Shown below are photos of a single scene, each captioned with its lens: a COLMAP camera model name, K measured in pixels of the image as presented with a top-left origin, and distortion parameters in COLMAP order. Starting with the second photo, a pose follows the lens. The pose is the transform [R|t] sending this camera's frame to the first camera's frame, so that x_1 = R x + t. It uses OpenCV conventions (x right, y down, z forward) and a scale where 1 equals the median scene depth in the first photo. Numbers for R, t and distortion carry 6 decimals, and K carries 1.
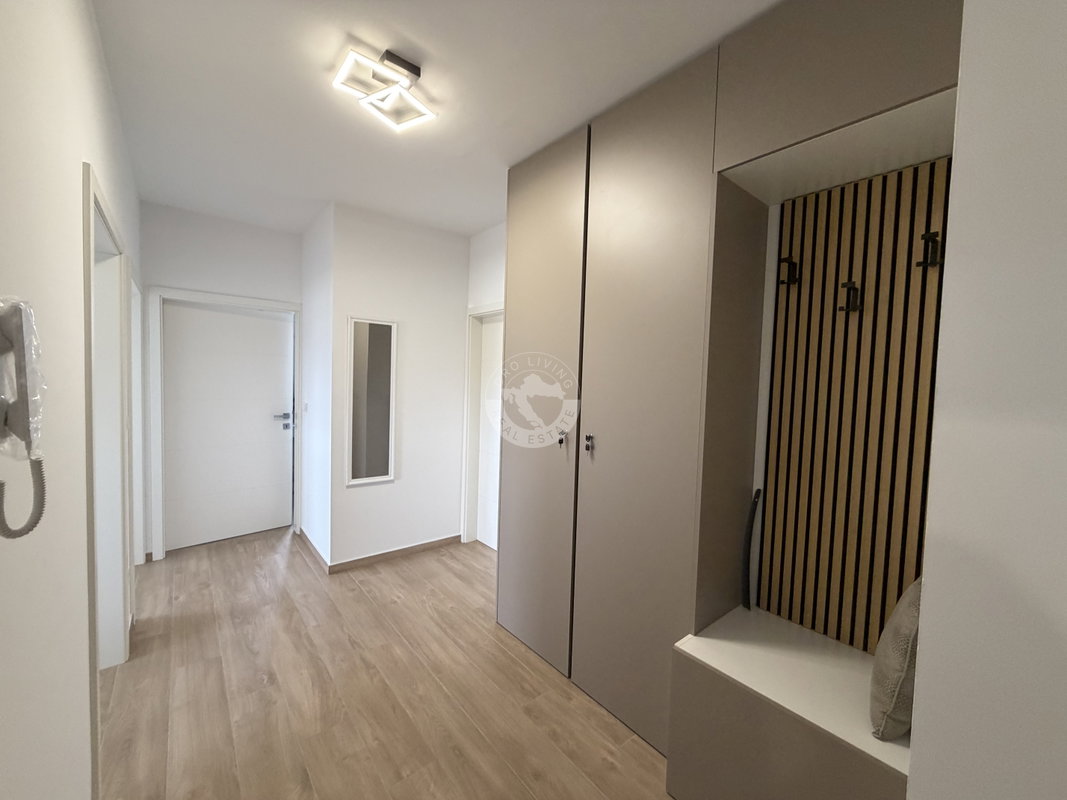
lens RADIAL K [[423.8, 0, 528.2], [0, 423.8, 400.2], [0, 0, 1]] dist [-0.001868, 0.000295]
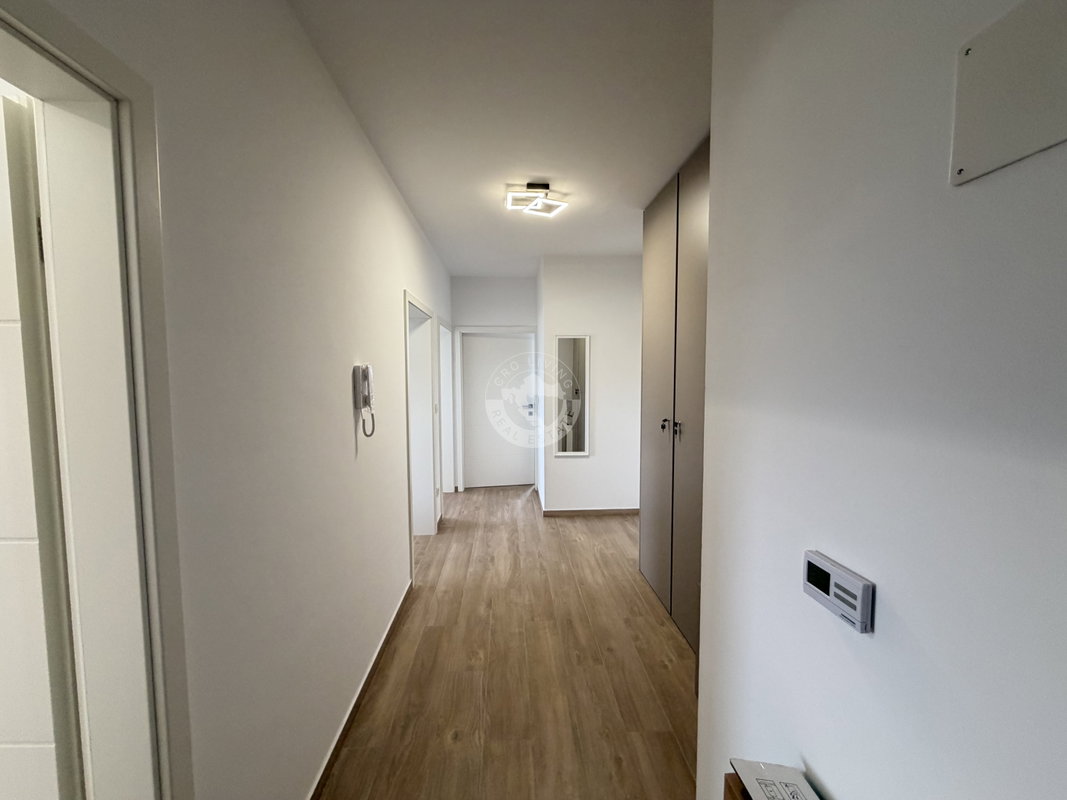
lens RADIAL K [[423.8, 0, 528.5], [0, 423.8, 401.5], [0, 0, 1]] dist [-0.001868, 0.000295]
pose [[0.802104, 0.007619, -0.597136, 0.478004], [0.001881, 0.999881, 0.015285, 0.000296], [0.597182, -0.013384, 0.801994, -0.243288]]
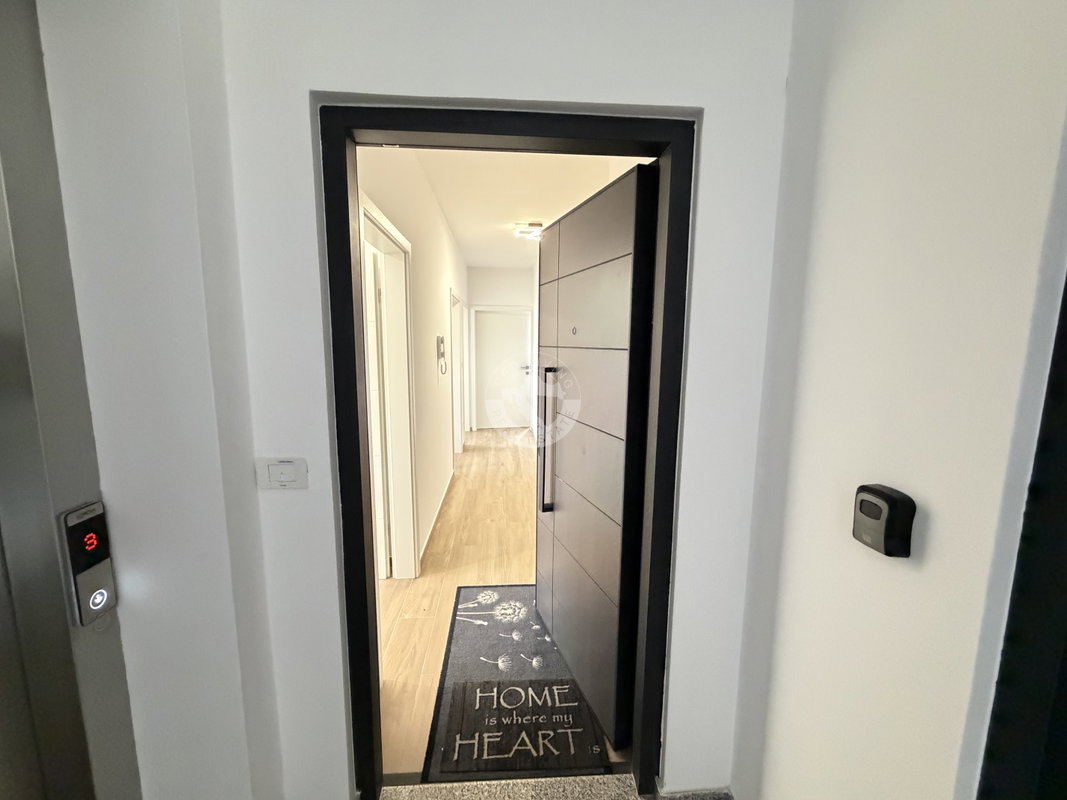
lens RADIAL K [[423.8, 0, 531.6], [0, 423.8, 401.6], [0, 0, 1]] dist [-0.001868, 0.000295]
pose [[0.814893, 0.056962, -0.576805, 0.932167], [-0.009504, 0.996339, 0.084965, 0.051896], [0.579533, -0.063755, 0.812451, -0.898337]]
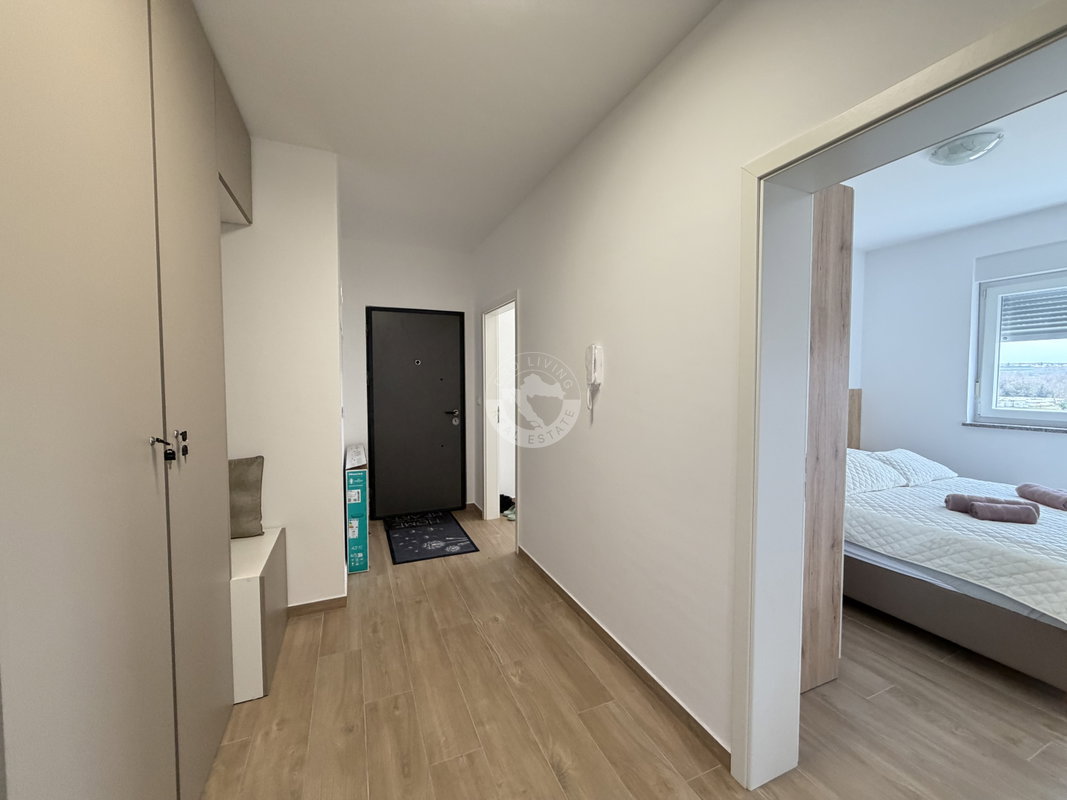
lens RADIAL K [[423.8, 0, 529.5], [0, 423.8, 395.2], [0, 0, 1]] dist [-0.001868, 0.000295]
pose [[-0.959068, -0.036845, 0.280768, -0.485961], [-0.012839, 0.996137, 0.086865, -0.032870], [-0.282884, 0.079705, -0.955837, 1.303526]]
